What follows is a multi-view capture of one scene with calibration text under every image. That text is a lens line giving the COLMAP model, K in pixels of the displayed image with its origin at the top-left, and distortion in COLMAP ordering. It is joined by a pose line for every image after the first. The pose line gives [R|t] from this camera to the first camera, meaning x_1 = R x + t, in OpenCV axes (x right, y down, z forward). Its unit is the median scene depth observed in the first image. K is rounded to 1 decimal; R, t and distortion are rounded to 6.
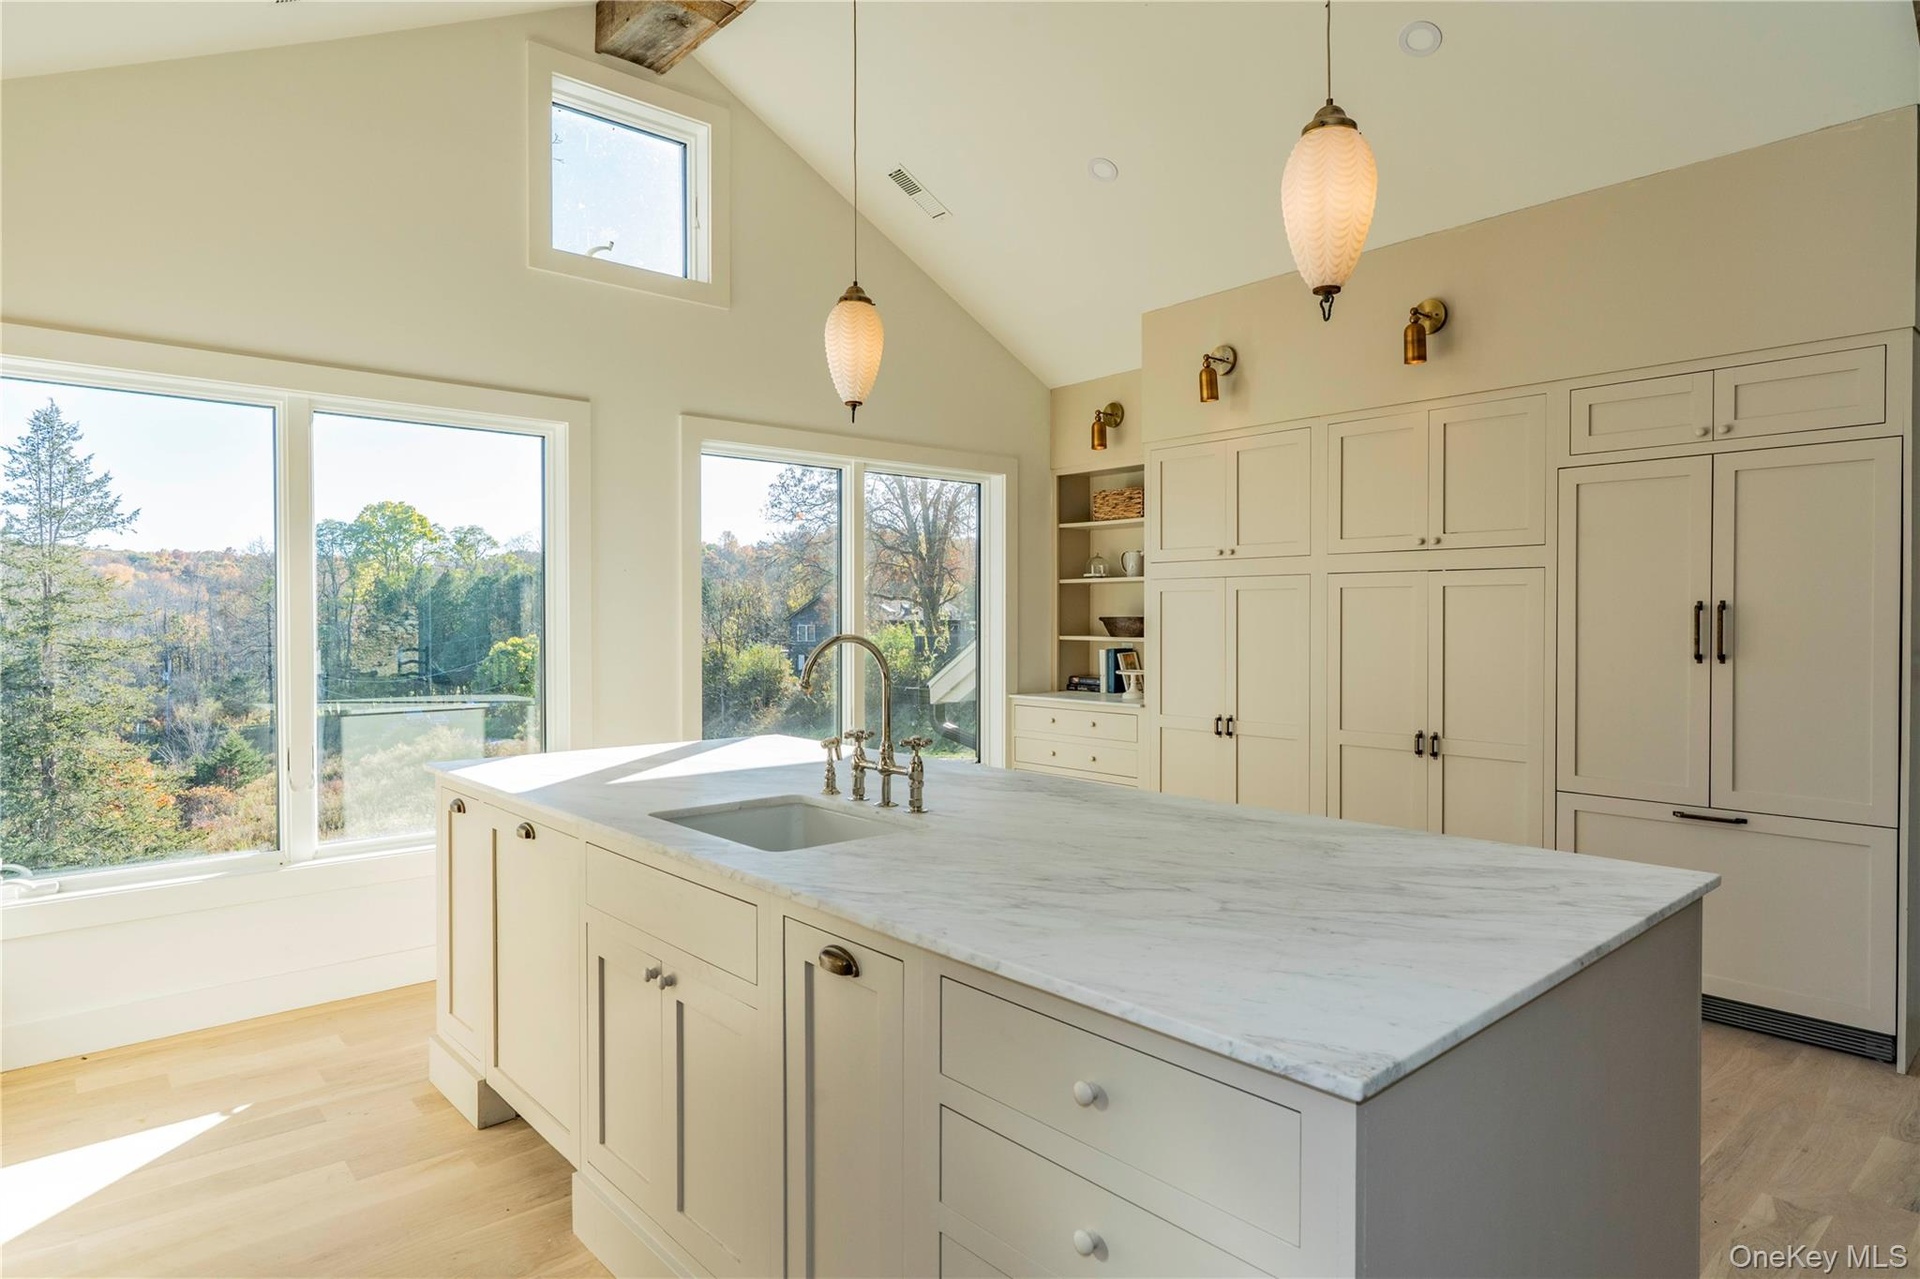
lens RADIAL K [[1097.9, 0, 960.8], [0, 1097.9, 642.4], [0, 0, 1]] dist [0.002452, 0.001567]
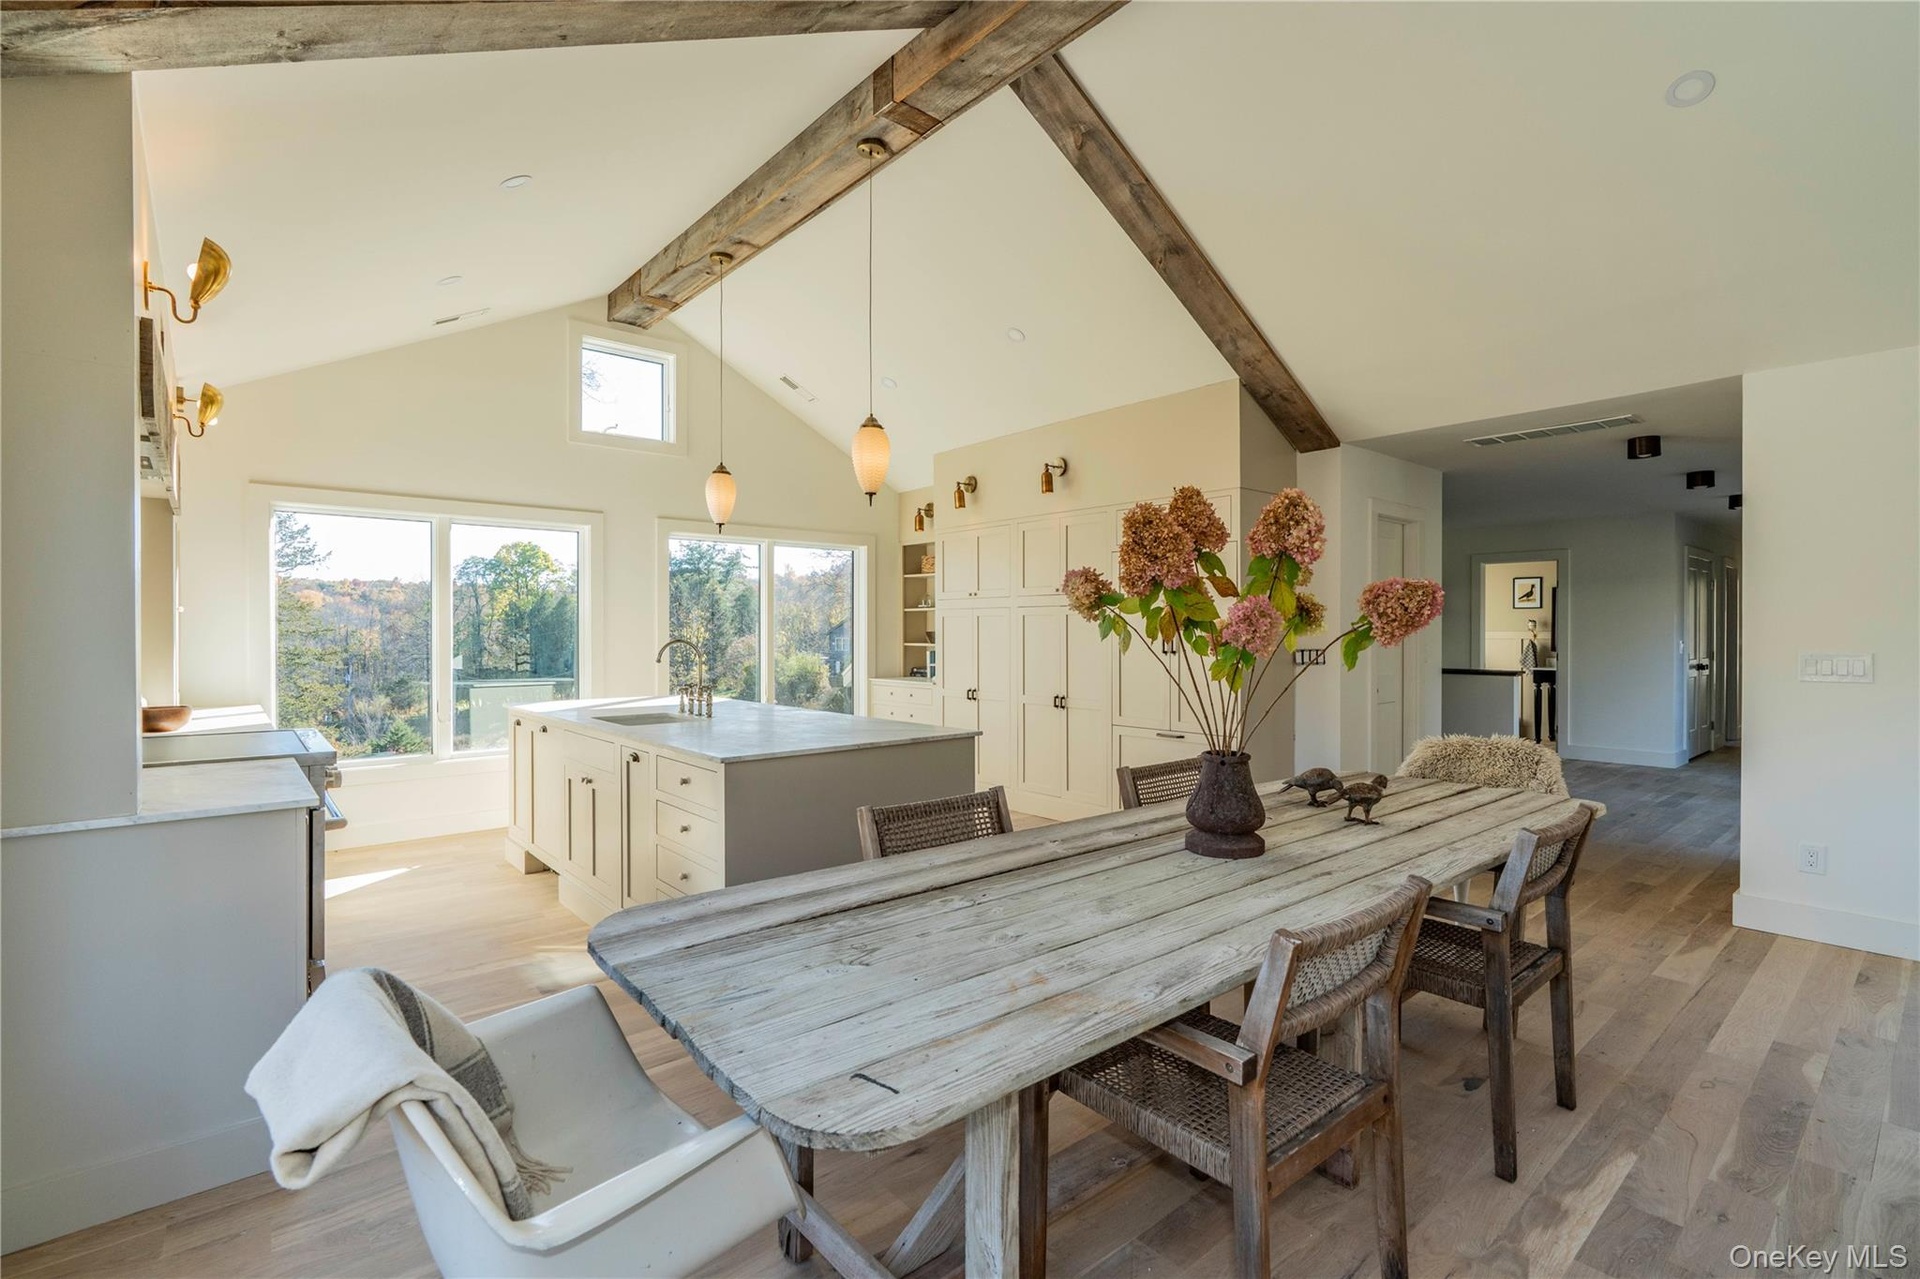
lens RADIAL K [[876.0, 0, 962.1], [0, 876.0, 643.7], [0, 0, 1]] dist [-0.000441, 0.000490]
pose [[0.999910, -0.000209, -0.013412, 0.028626], [0.000087, 0.999959, -0.009049, 0.001043], [0.013413, 0.009047, 0.999869, -0.045636]]
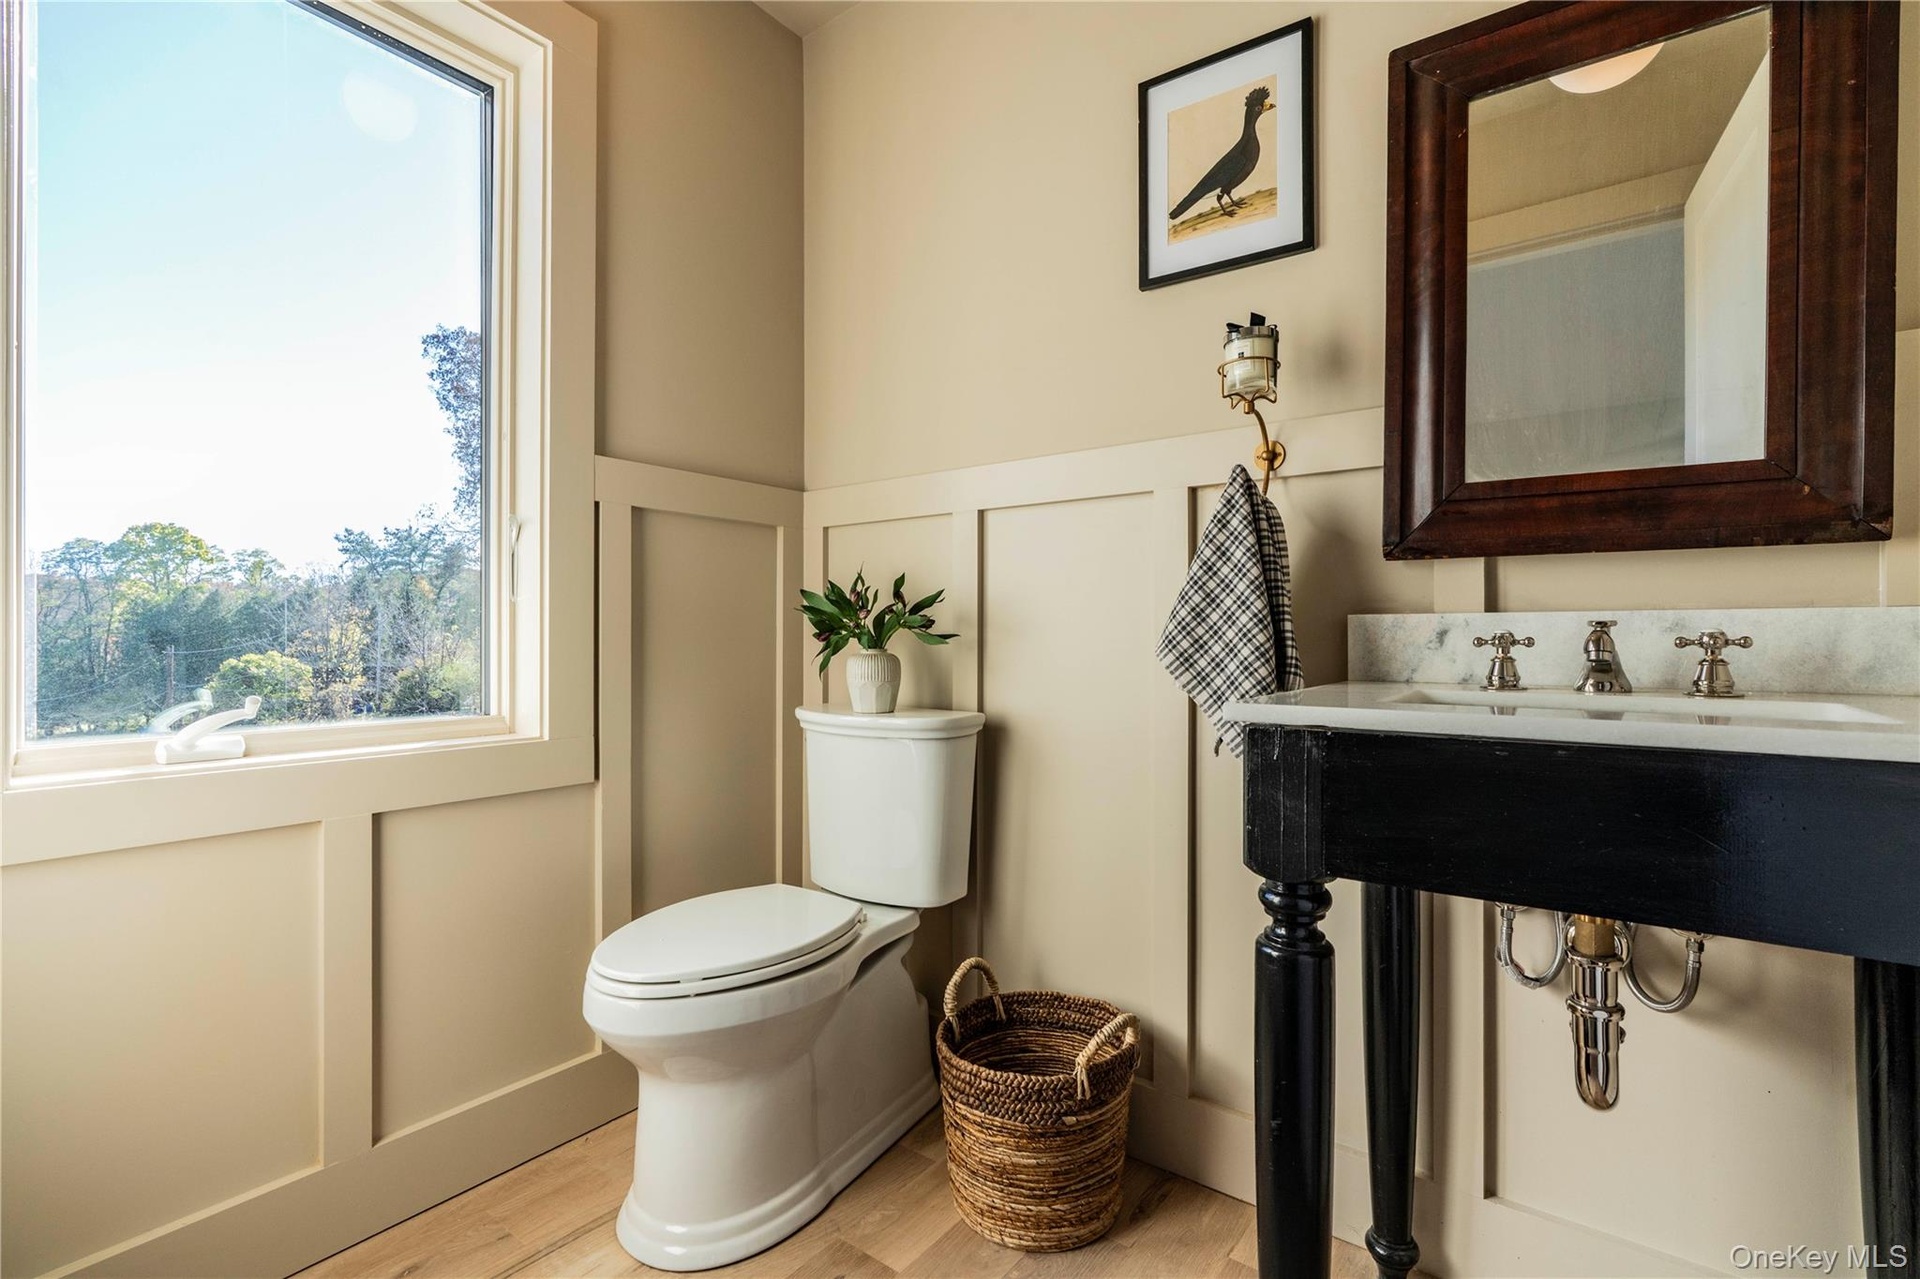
lens RADIAL K [[876.0, 0, 960.4], [0, 876.0, 637.7], [0, 0, 1]] dist [-0.000441, 0.000490]
pose [[0.979429, 0.001523, 0.201784, 0.158854], [0.003284, 0.999719, -0.023490, 0.004222], [-0.201763, 0.023669, 0.979148, 0.158195]]
